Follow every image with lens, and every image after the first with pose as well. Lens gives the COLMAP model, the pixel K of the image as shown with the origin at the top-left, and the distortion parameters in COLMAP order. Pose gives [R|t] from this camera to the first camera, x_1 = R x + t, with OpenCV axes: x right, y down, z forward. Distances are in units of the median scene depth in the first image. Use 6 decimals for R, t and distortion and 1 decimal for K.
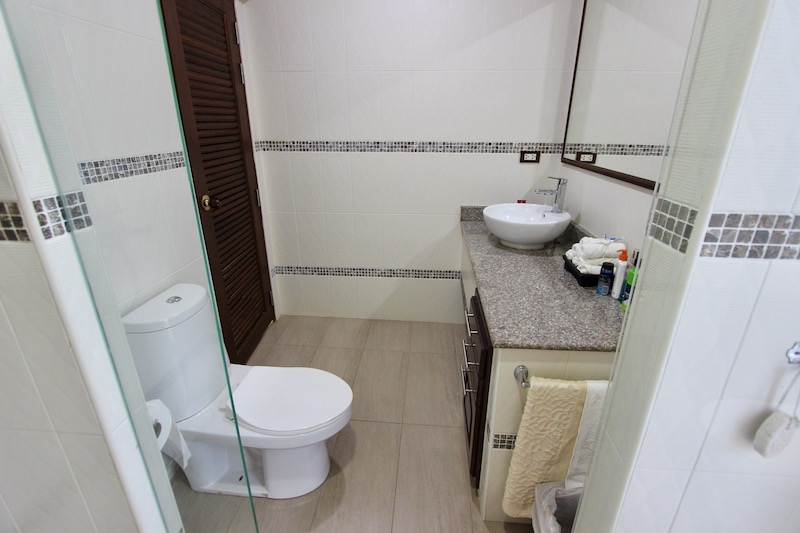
lens RADIAL K [[367.8, 0, 402.9], [0, 367.8, 257.3], [0, 0, 1]] dist [-0.014859, 0.005653]
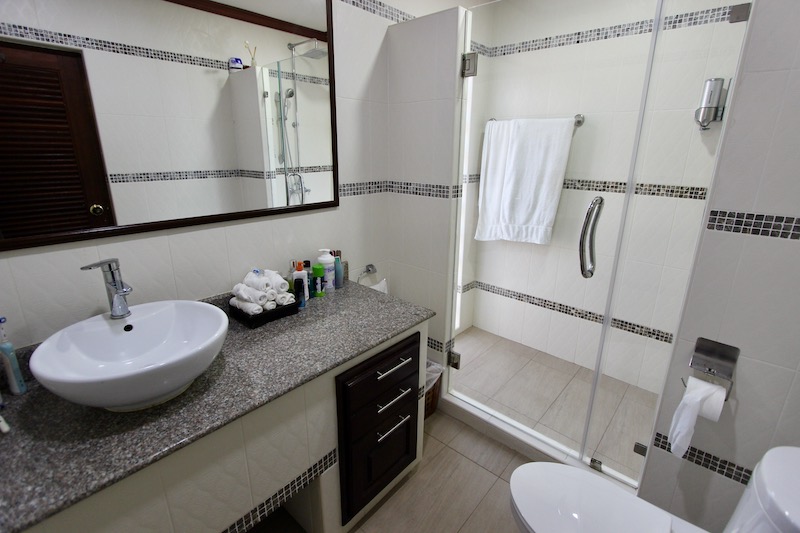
lens RADIAL K [[367.8, 0, 402.9], [0, 367.8, 257.3], [0, 0, 1]] dist [-0.014859, 0.005653]
pose [[-0.798254, -0.182350, 0.574055, -0.307647], [0.194764, 0.823725, 0.532488, -0.515528], [-0.569963, 0.536866, -0.622027, 1.297323]]
